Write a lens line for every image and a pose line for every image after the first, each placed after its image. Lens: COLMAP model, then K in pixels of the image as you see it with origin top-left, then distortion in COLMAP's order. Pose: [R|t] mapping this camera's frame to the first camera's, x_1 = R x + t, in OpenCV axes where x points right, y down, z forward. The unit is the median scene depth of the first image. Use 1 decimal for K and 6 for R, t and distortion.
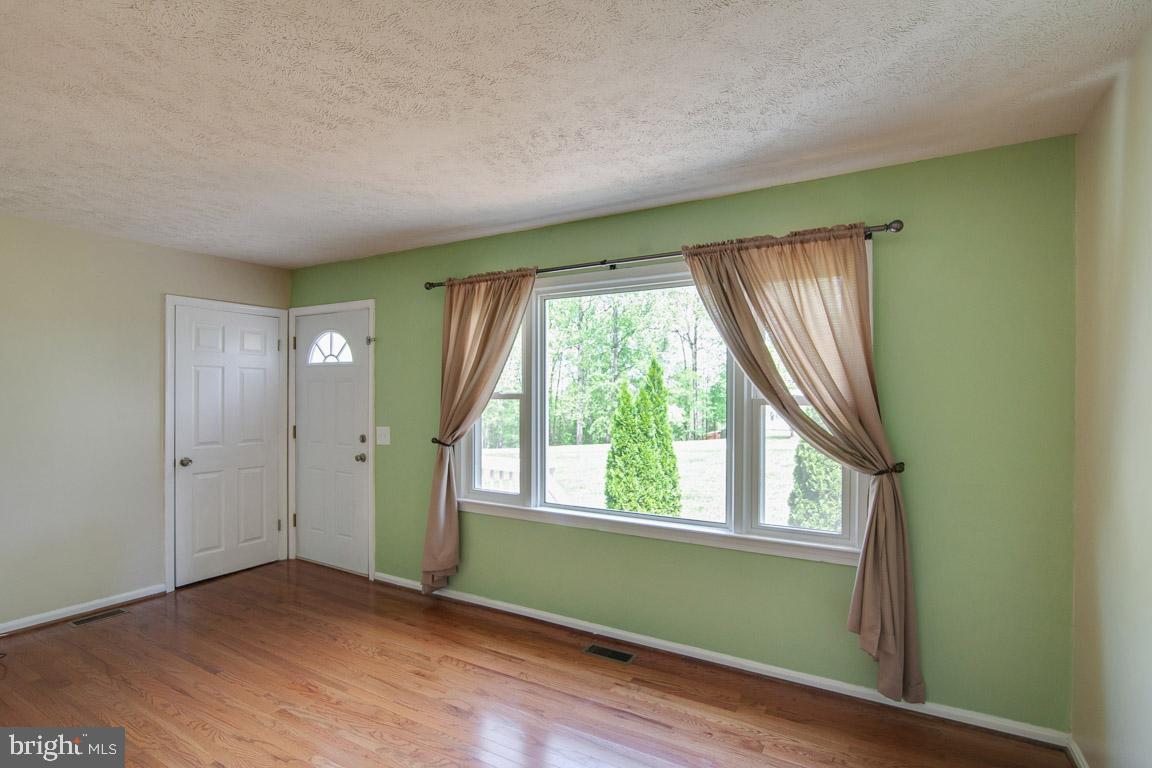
lens RADIAL K [[551.5, 0, 585.7], [0, 551.5, 401.6], [0, 0, 1]] dist [-0.004334, 0.000515]
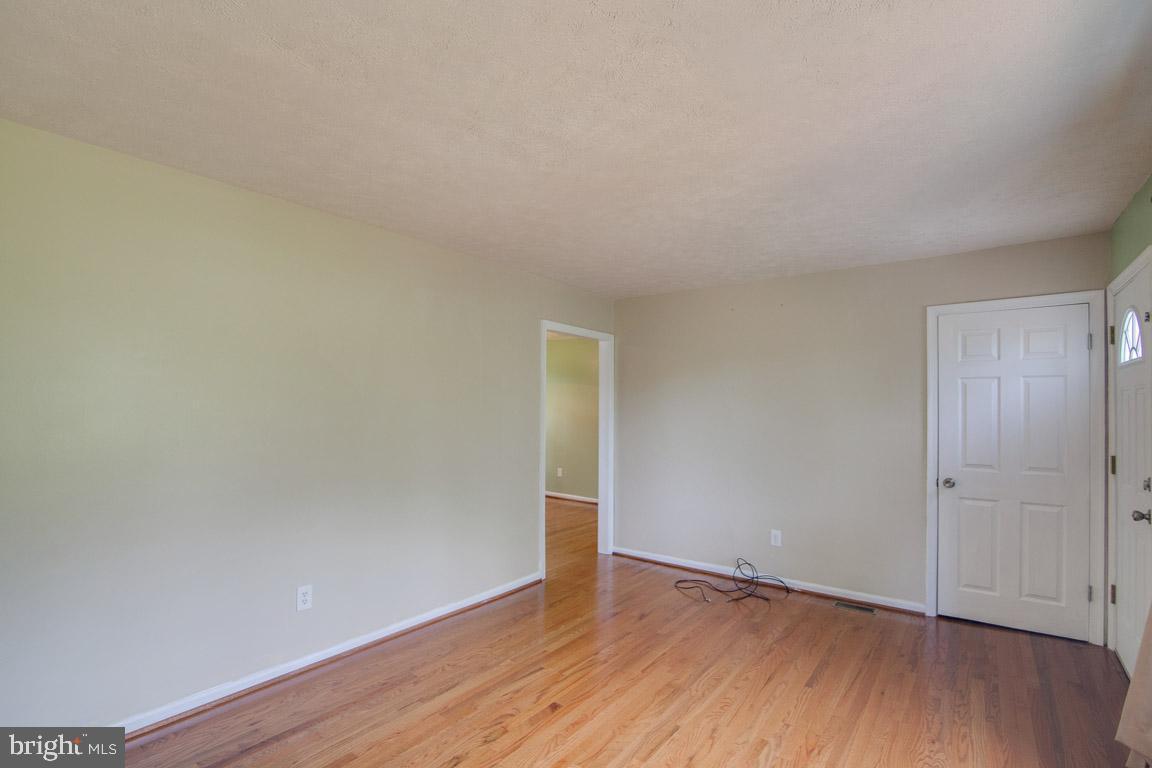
lens RADIAL K [[551.5, 0, 579.5], [0, 551.5, 409.4], [0, 0, 1]] dist [-0.004334, 0.000515]
pose [[-0.129449, -0.008283, -0.991551, 0.295914], [-0.013642, 0.999885, -0.006572, 0.000191], [0.991492, 0.012676, -0.129547, 0.546326]]
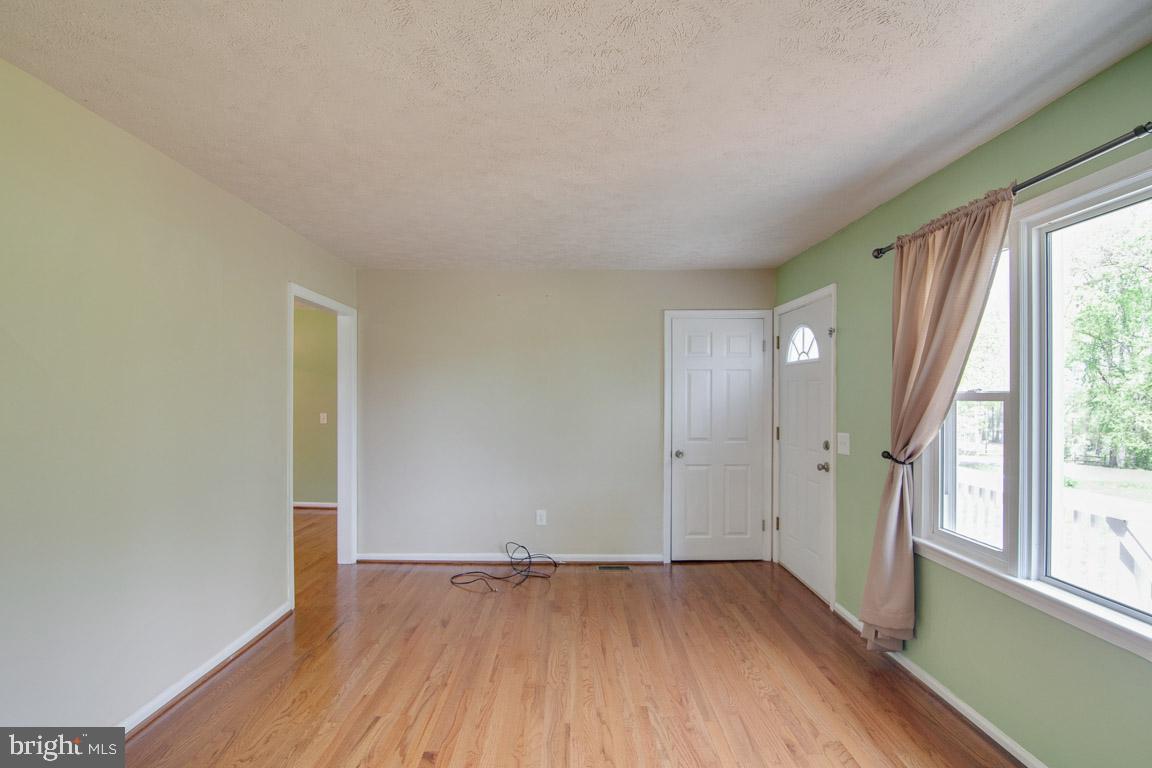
lens RADIAL K [[551.5, 0, 581.6], [0, 551.5, 400.2], [0, 0, 1]] dist [-0.004334, 0.000515]
pose [[0.504526, 0.005154, -0.863381, 0.176335], [-0.007540, 0.999970, 0.001564, -0.002747], [0.863364, 0.005721, 0.504550, 0.262566]]
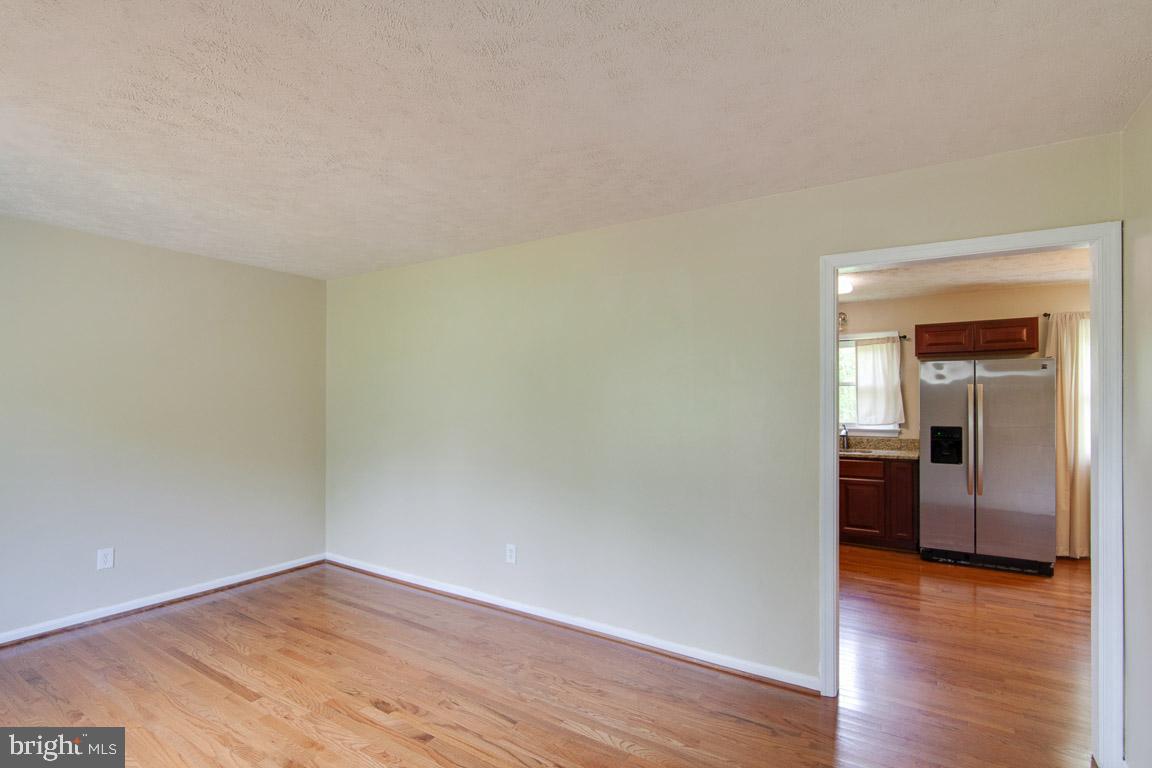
lens RADIAL K [[551.5, 0, 558.8], [0, 551.5, 401.9], [0, 0, 1]] dist [-0.004334, 0.000515]
pose [[-0.997282, -0.009330, 0.073087, -0.624471], [-0.008272, 0.999857, 0.014764, -0.019593], [-0.073215, 0.014119, -0.997216, 1.054990]]
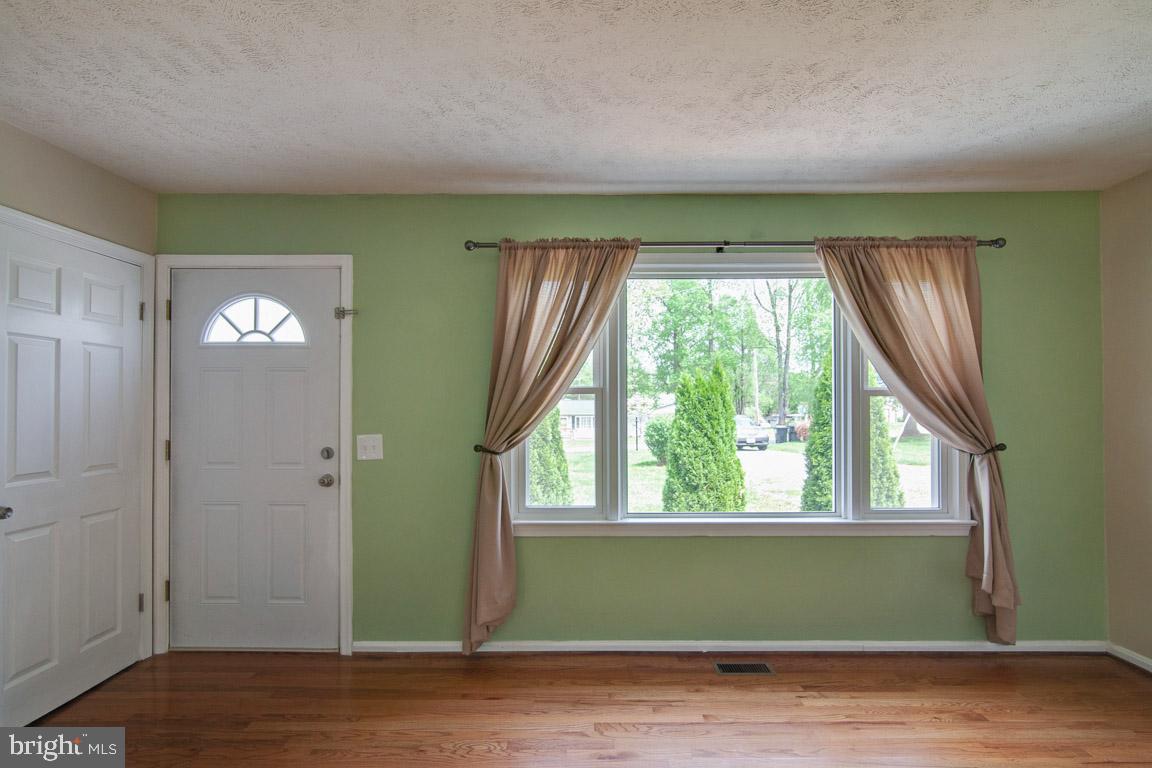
lens RADIAL K [[551.5, 0, 579.9], [0, 551.5, 398.3], [0, 0, 1]] dist [-0.004334, 0.000515]
pose [[0.871660, -0.002274, 0.490106, -0.539773], [0.013709, 0.999711, -0.019742, 0.018645], [-0.489920, 0.023927, 0.871439, 0.275476]]
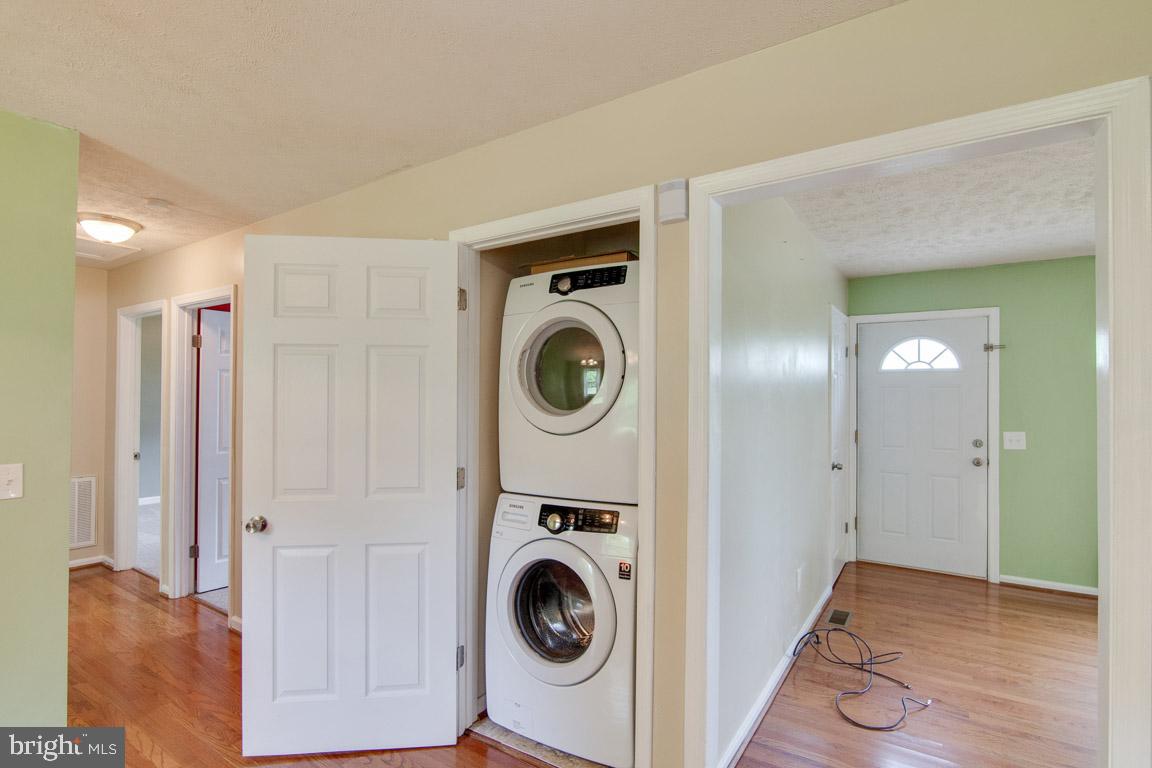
lens RADIAL K [[551.5, 0, 577.3], [0, 551.5, 396.0], [0, 0, 1]] dist [-0.004334, 0.000515]
pose [[0.999003, -0.000517, -0.044631, -1.269418], [-0.000254, 0.999851, -0.017256, -0.003102], [0.044634, 0.017250, 0.998854, -0.059165]]
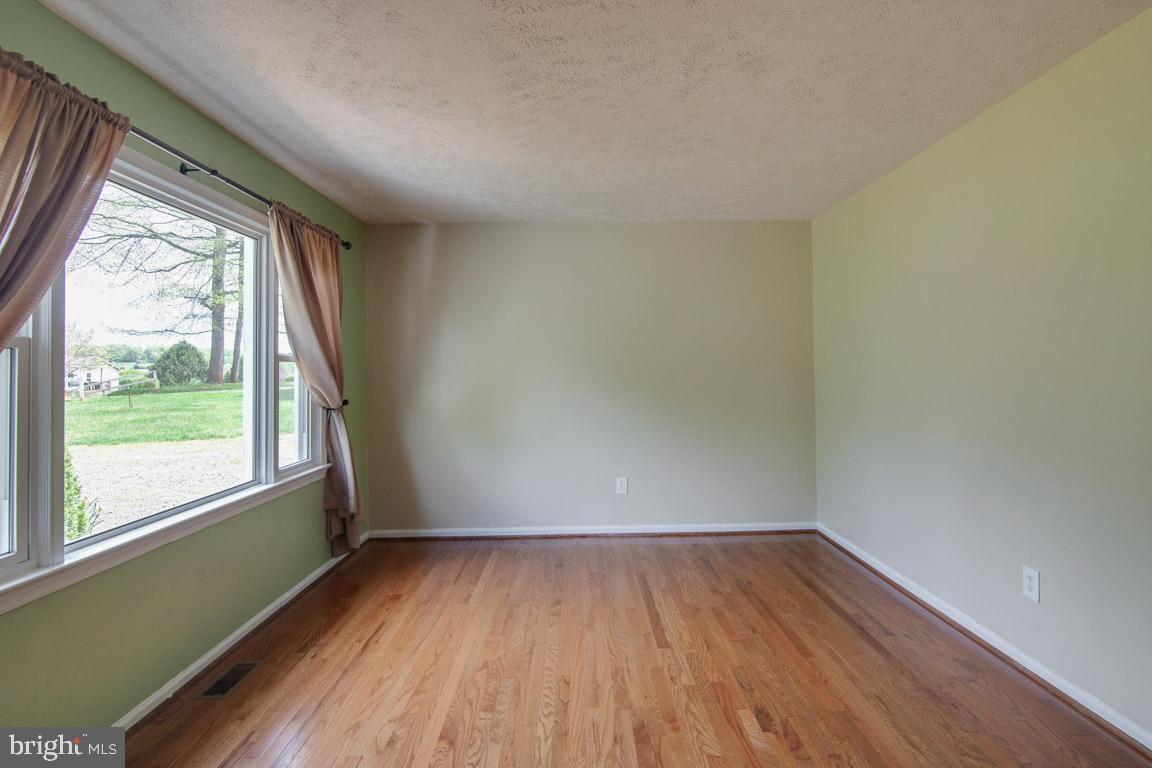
lens RADIAL K [[551.5, 0, 596.6], [0, 551.5, 361.6], [0, 0, 1]] dist [-0.004334, 0.000515]
pose [[-0.517365, 0.011083, 0.855693, -0.753317], [0.013658, 0.999896, -0.004693, 0.015997], [-0.855656, 0.009259, -0.517463, 0.805379]]
